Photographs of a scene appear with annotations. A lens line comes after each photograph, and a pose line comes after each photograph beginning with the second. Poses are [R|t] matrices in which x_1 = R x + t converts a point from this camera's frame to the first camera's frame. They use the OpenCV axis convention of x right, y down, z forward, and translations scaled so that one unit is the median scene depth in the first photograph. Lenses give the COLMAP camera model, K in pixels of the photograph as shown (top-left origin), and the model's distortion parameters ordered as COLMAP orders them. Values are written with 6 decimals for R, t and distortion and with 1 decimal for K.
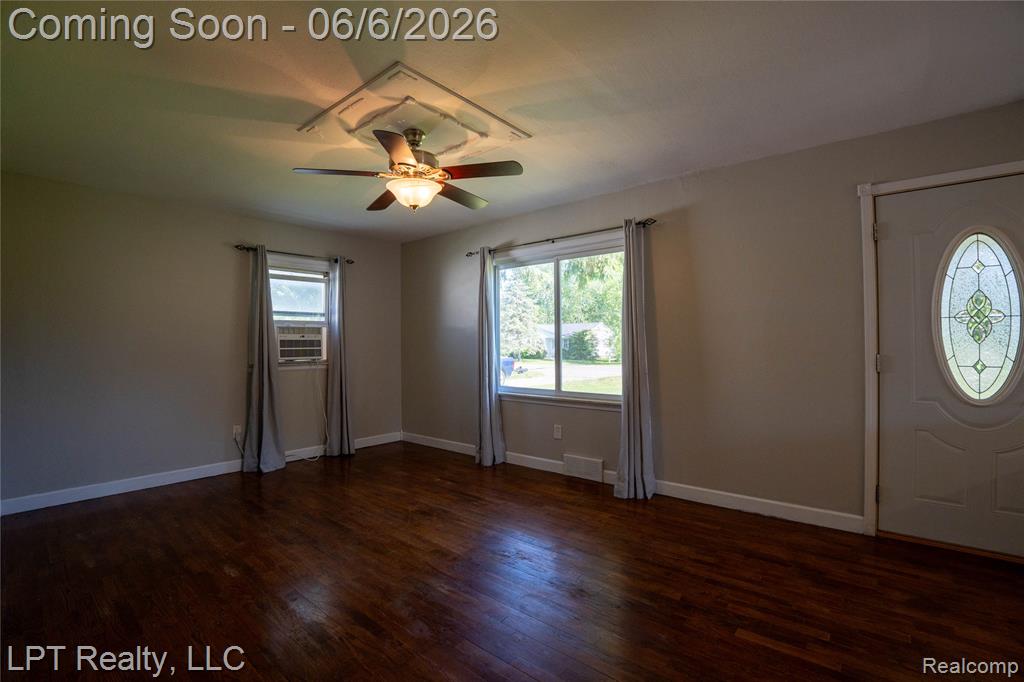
lens RADIAL K [[447.2, 0, 512.8], [0, 447.2, 340.0], [0, 0, 1]] dist [-0.051906, 0.002774]
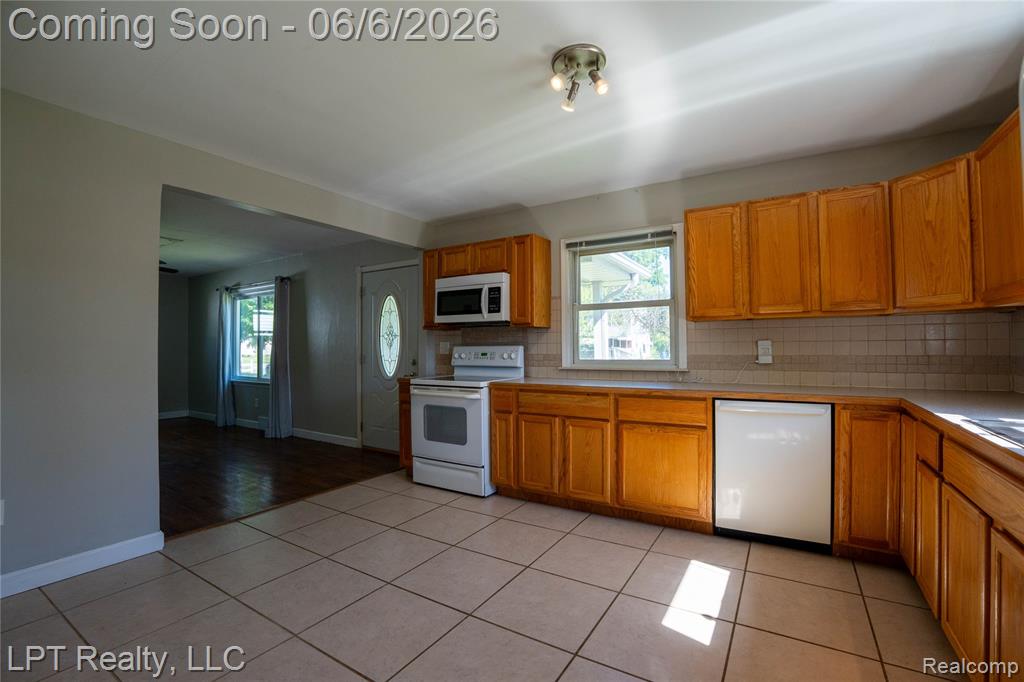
lens RADIAL K [[447.2, 0, 510.5], [0, 447.2, 339.6], [0, 0, 1]] dist [-0.051906, 0.002774]
pose [[0.992276, -0.001535, 0.124038, 0.747239], [0.001984, 0.999992, -0.003502, -0.015554], [-0.124032, 0.003721, 0.992271, -0.634694]]
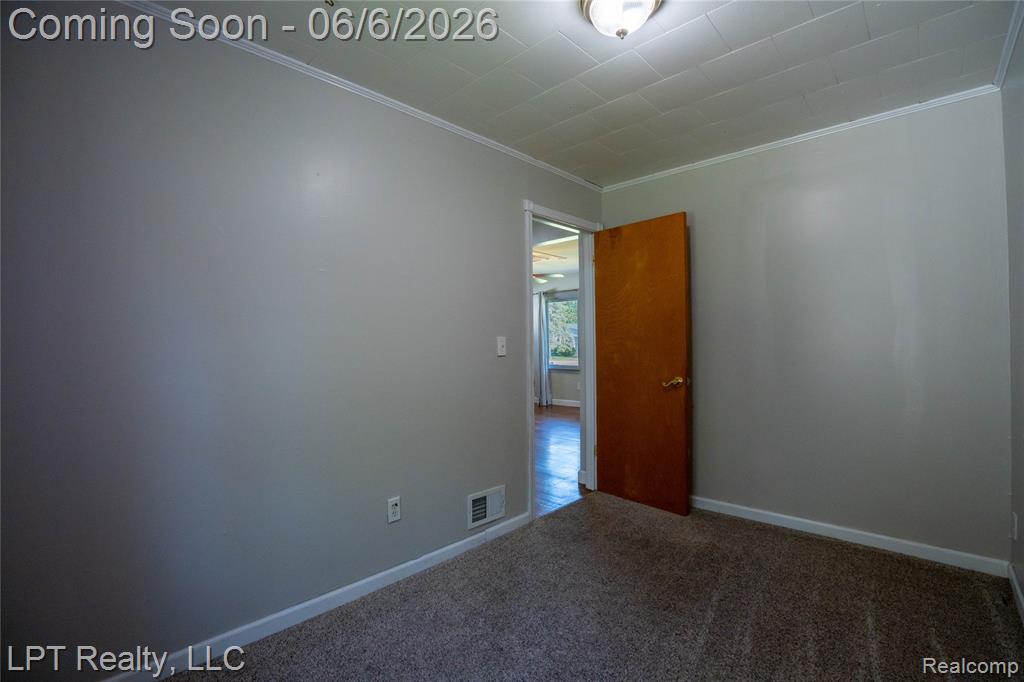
lens RADIAL K [[447.2, 0, 511.7], [0, 447.2, 339.7], [0, 0, 1]] dist [-0.051906, 0.002774]
pose [[0.997802, -0.003909, -0.066150, -0.063280], [0.004104, 0.999988, 0.002814, -0.008200], [0.066138, -0.003080, 0.997806, -0.926708]]
